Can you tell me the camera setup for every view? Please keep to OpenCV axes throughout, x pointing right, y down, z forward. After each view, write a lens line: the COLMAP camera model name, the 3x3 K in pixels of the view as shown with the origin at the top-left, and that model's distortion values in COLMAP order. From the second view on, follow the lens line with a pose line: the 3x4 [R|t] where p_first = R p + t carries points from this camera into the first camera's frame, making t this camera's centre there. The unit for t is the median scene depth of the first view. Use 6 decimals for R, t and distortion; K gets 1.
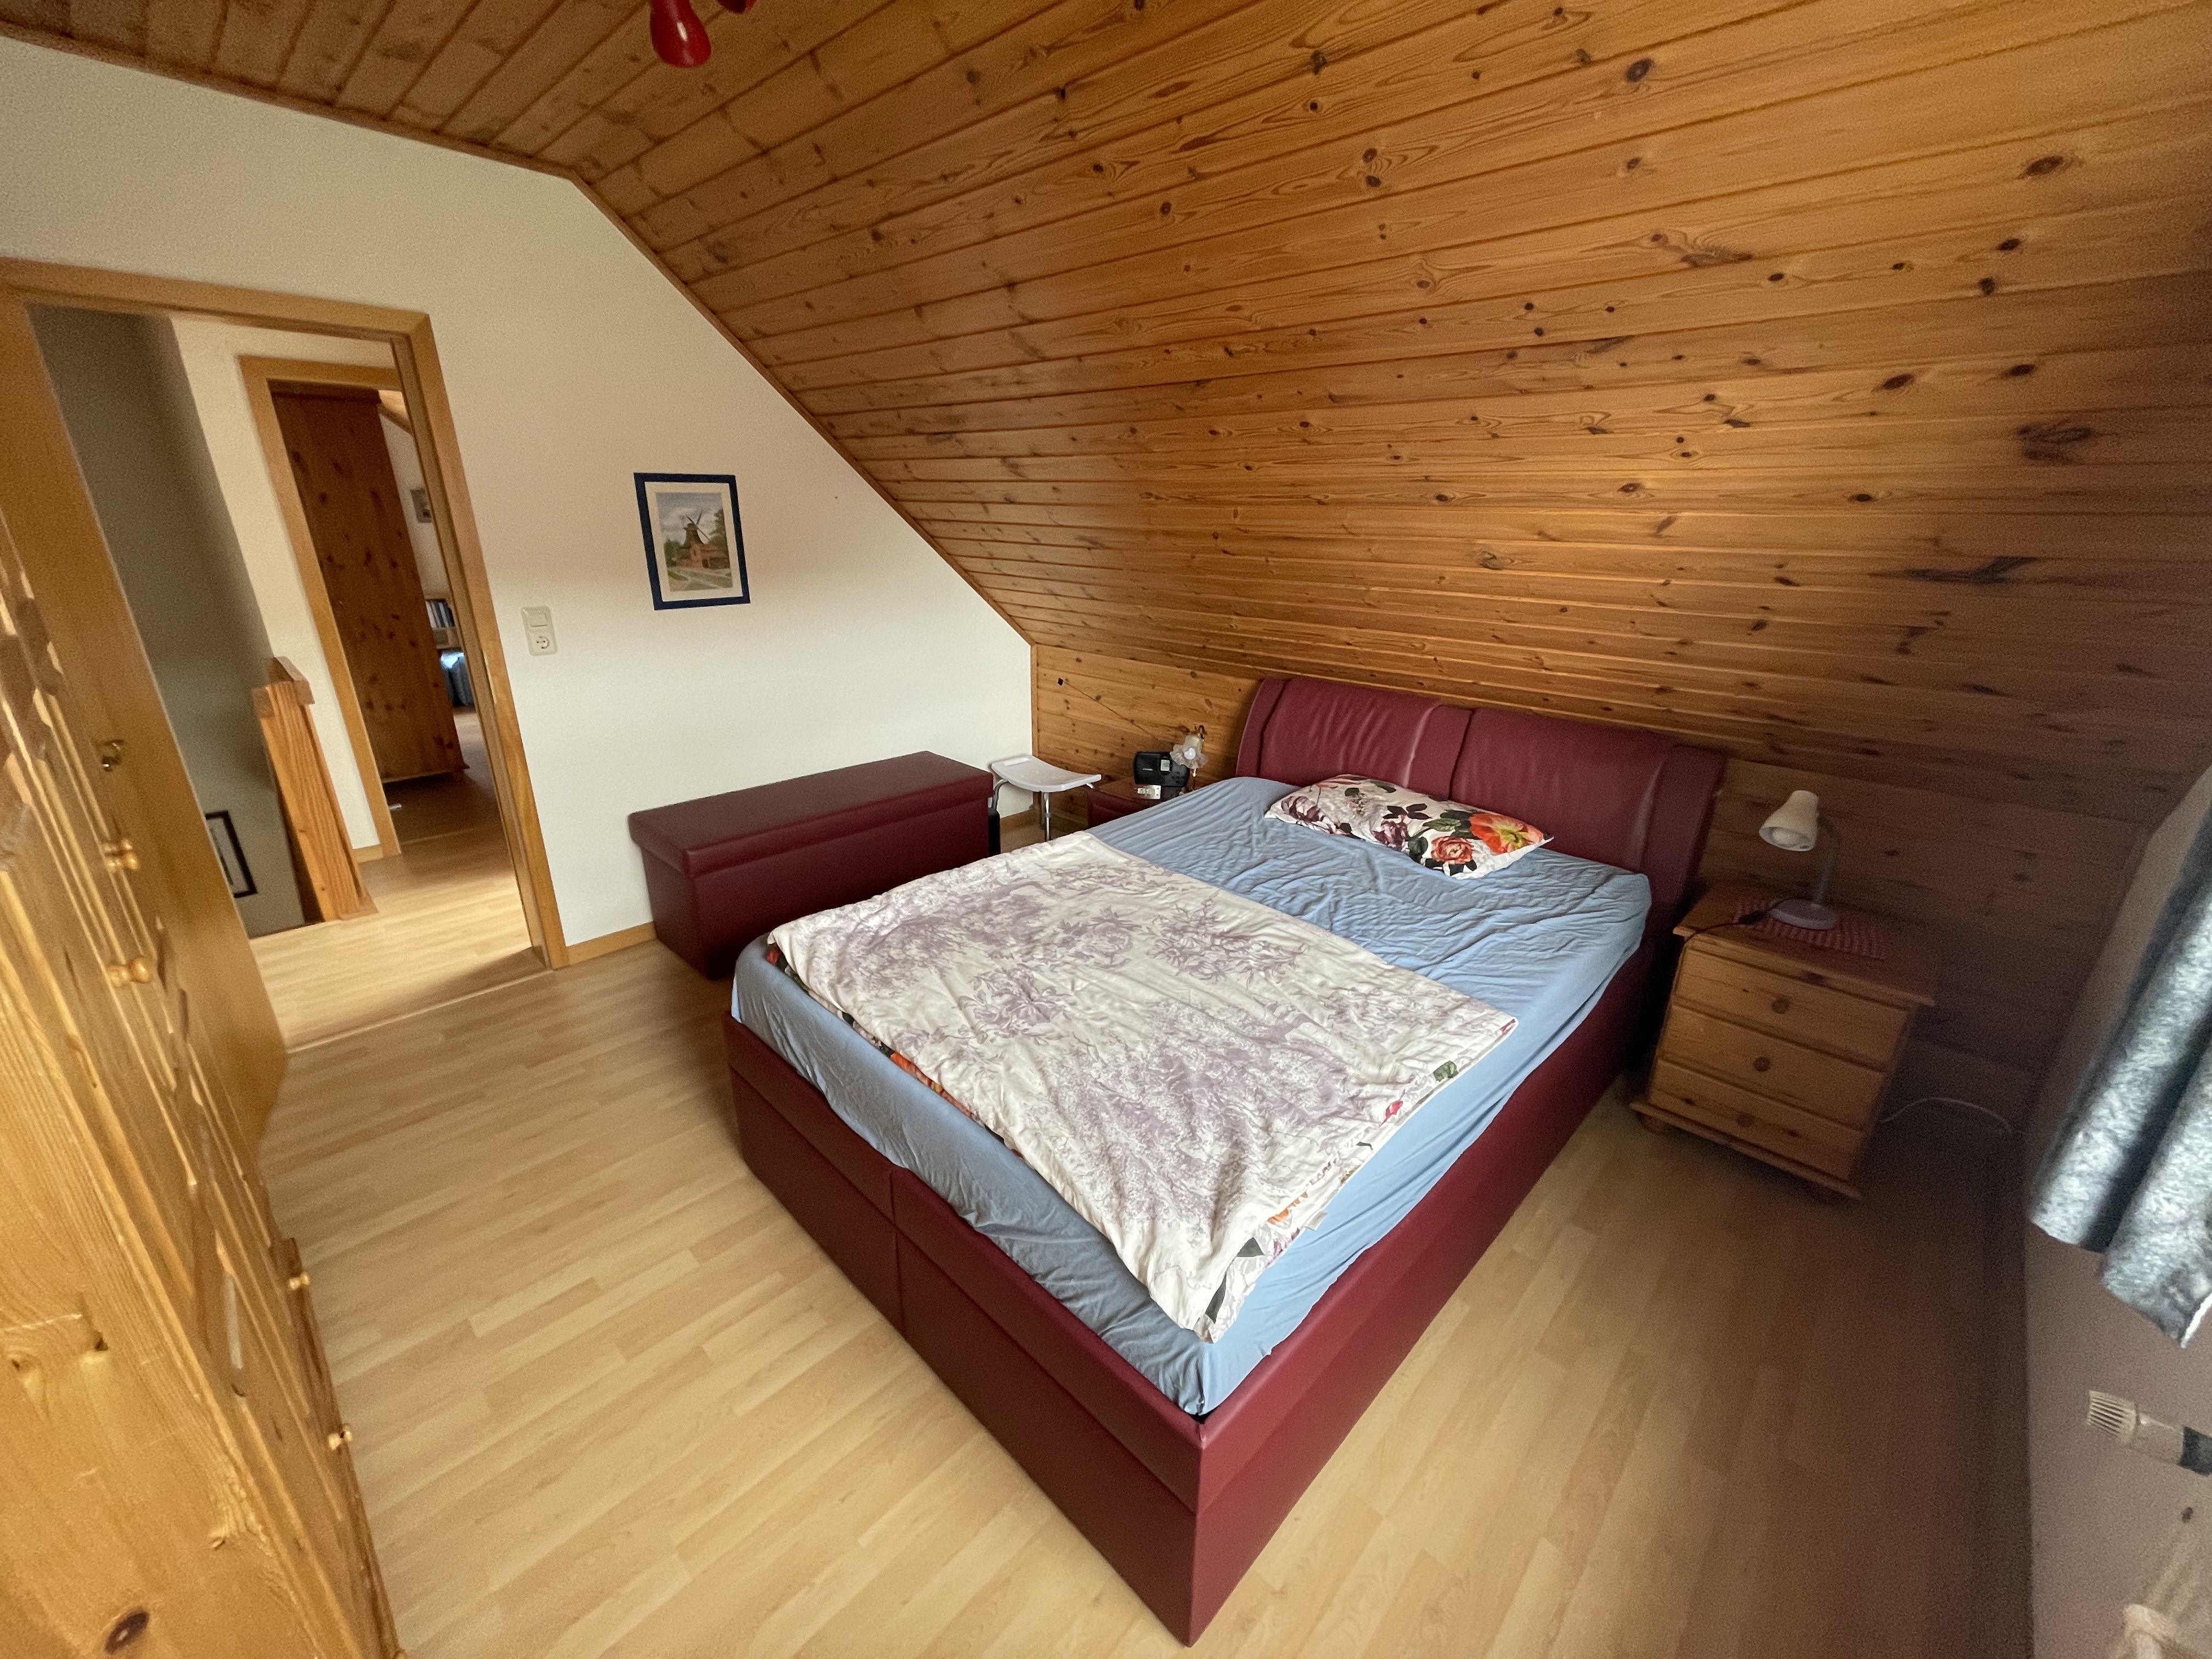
lens RADIAL K [[892.5, 0, 1107.6], [0, 892.5, 828.4], [0, 0, 1]] dist [0.000589, 0.000044]
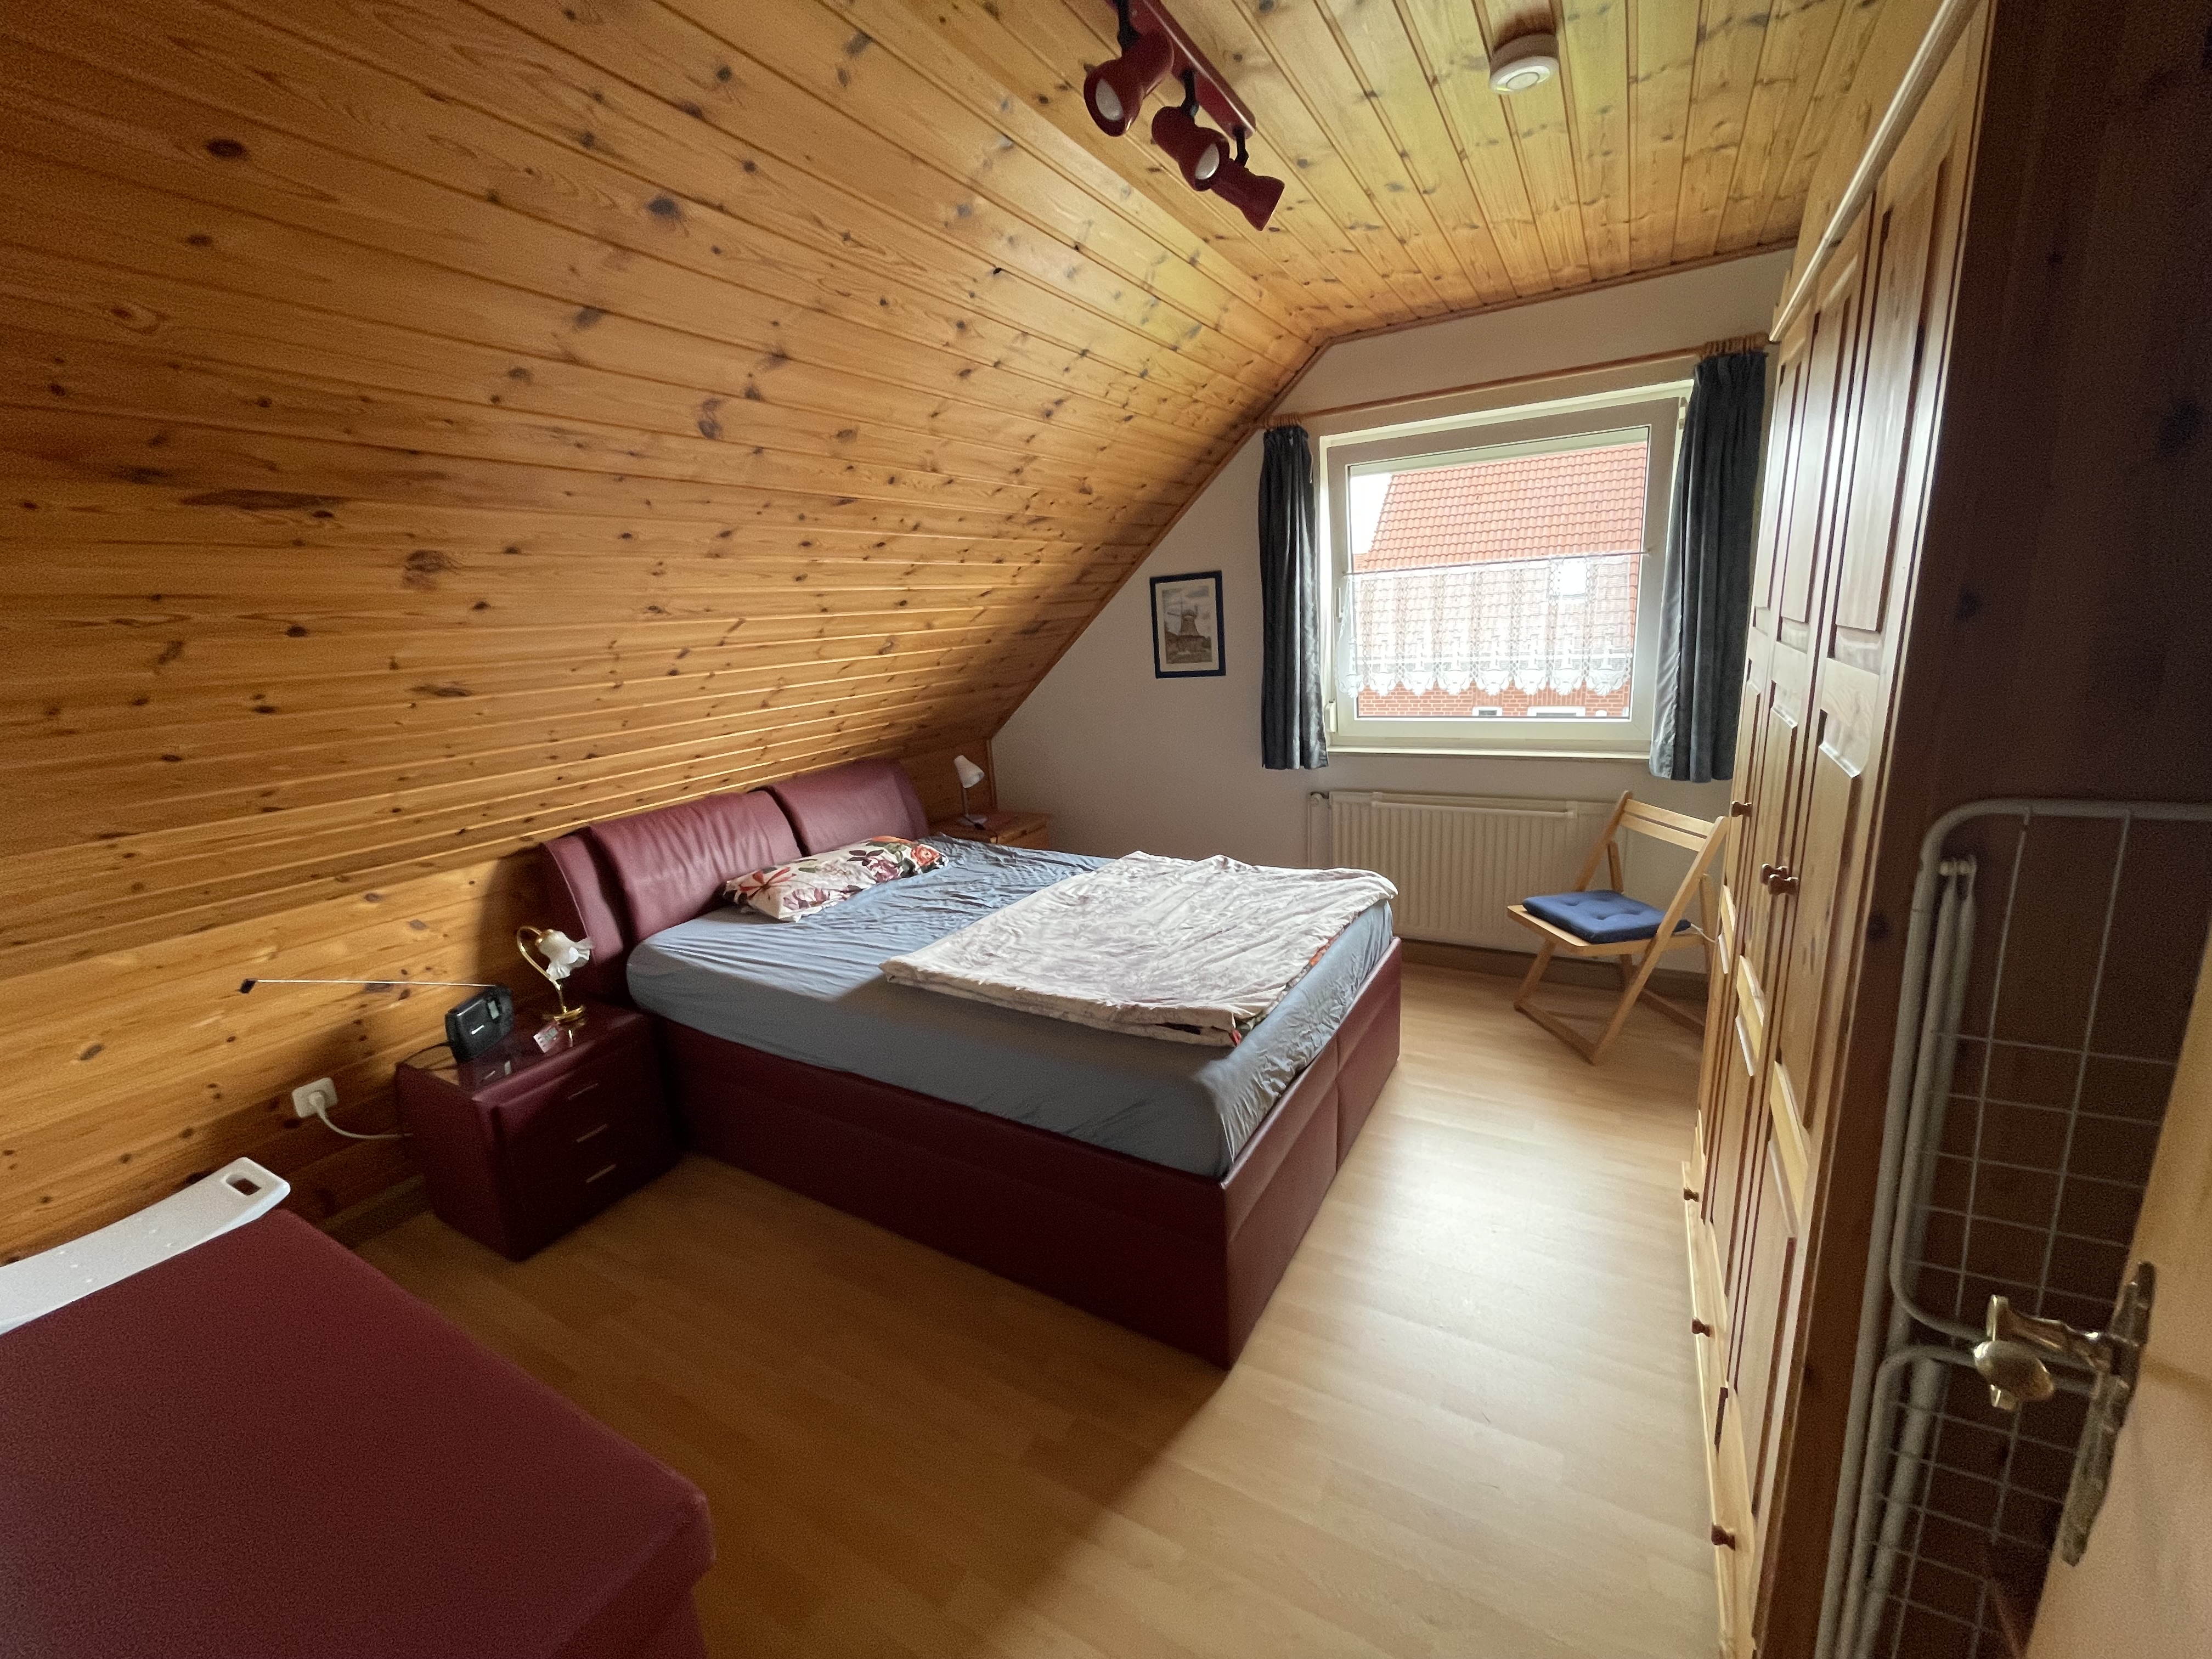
lens RADIAL K [[892.5, 0, 1108.3], [0, 892.5, 824.3], [0, 0, 1]] dist [0.000589, 0.000044]
pose [[-0.246619, -0.218766, 0.944098, -1.032337], [0.382100, 0.873320, 0.302178, -0.345762], [-0.890606, 0.435263, -0.131787, 0.988075]]
